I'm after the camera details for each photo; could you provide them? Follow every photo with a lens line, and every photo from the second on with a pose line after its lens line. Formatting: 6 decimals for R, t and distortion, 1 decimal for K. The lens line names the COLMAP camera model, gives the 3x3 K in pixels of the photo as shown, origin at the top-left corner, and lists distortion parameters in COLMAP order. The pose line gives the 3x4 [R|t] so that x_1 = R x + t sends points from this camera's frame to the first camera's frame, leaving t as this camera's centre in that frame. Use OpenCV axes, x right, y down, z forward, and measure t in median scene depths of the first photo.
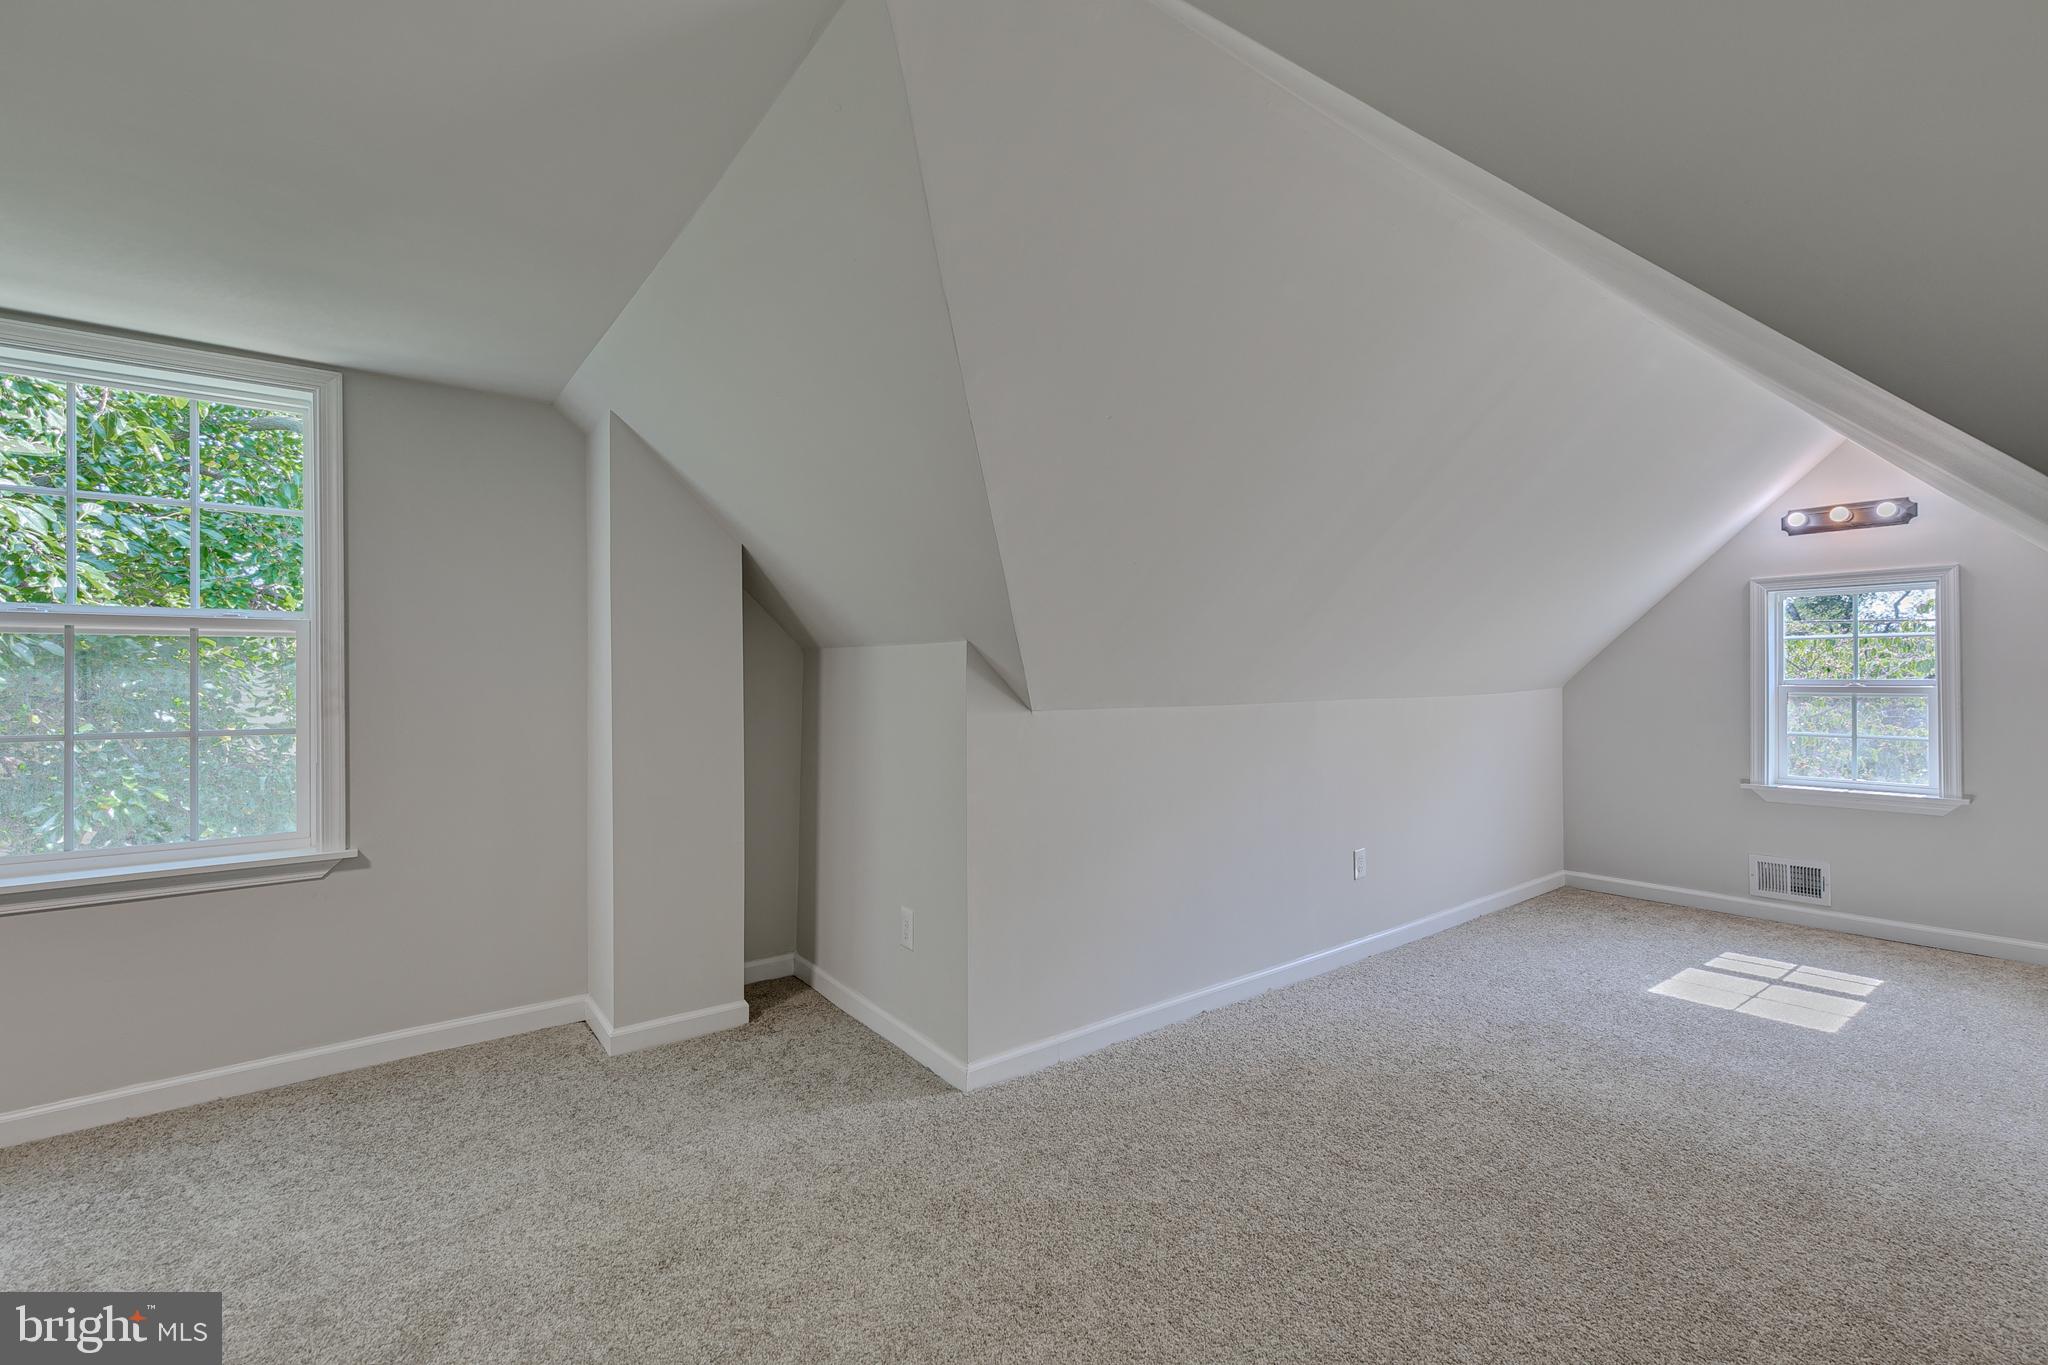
lens RADIAL K [[911.9, 0, 1036.9], [0, 911.9, 673.8], [0, 0, 1]] dist [0.011451, -0.004563]
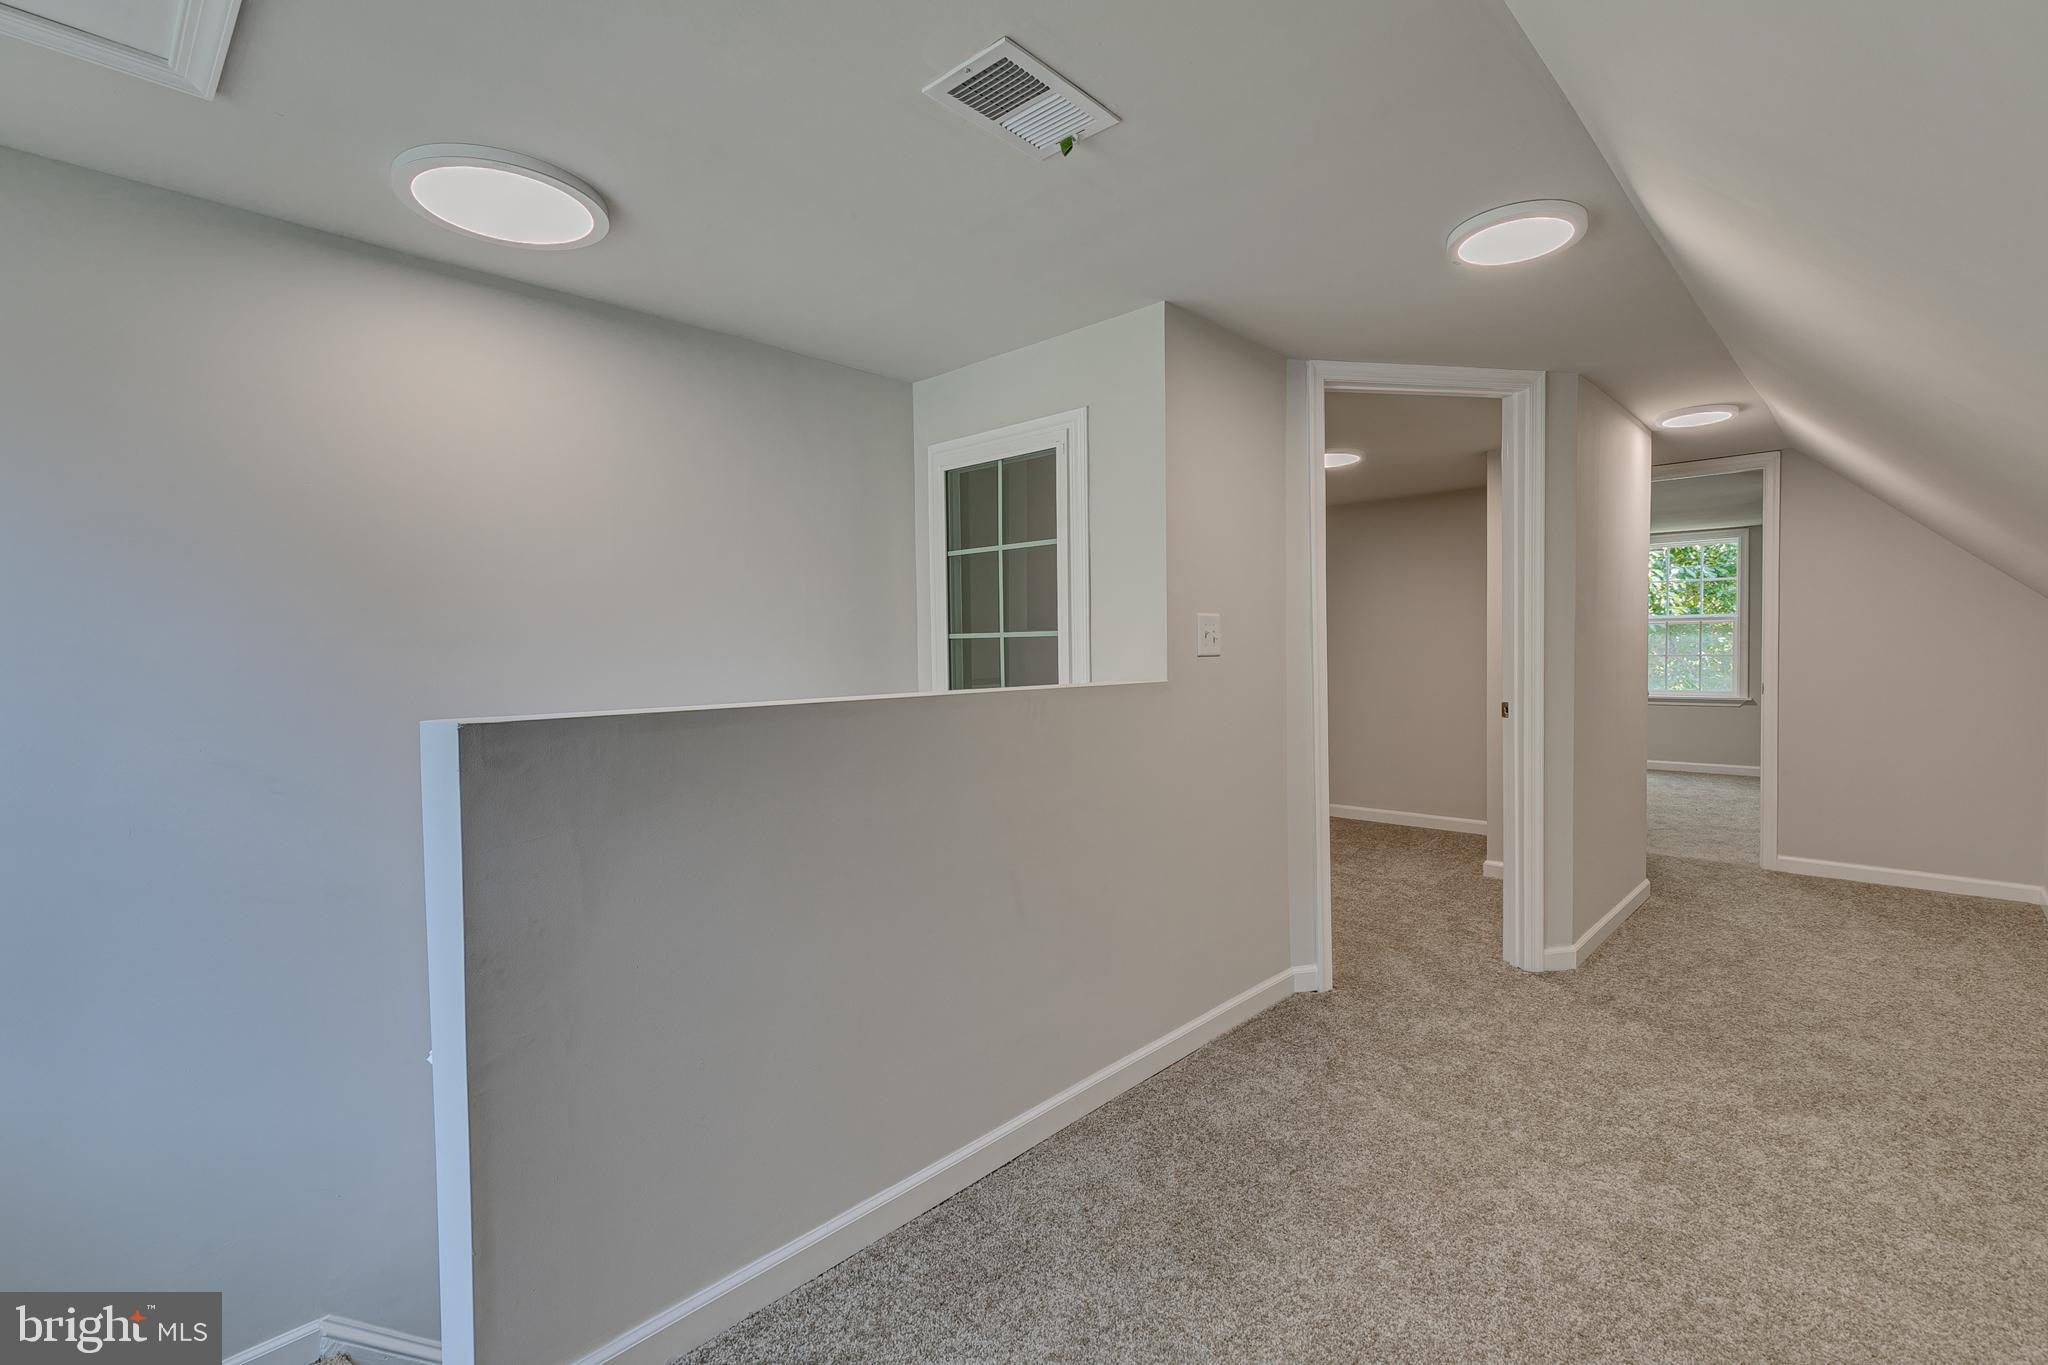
lens RADIAL K [[911.9, 0, 1036.9], [0, 911.9, 673.8], [0, 0, 1]] dist [0.011451, -0.004563]
pose [[0.153580, 0.019409, -0.987946, 1.706779], [0.014219, 0.999660, 0.021850, 0.024309], [0.988034, -0.017403, 0.153252, -1.606920]]
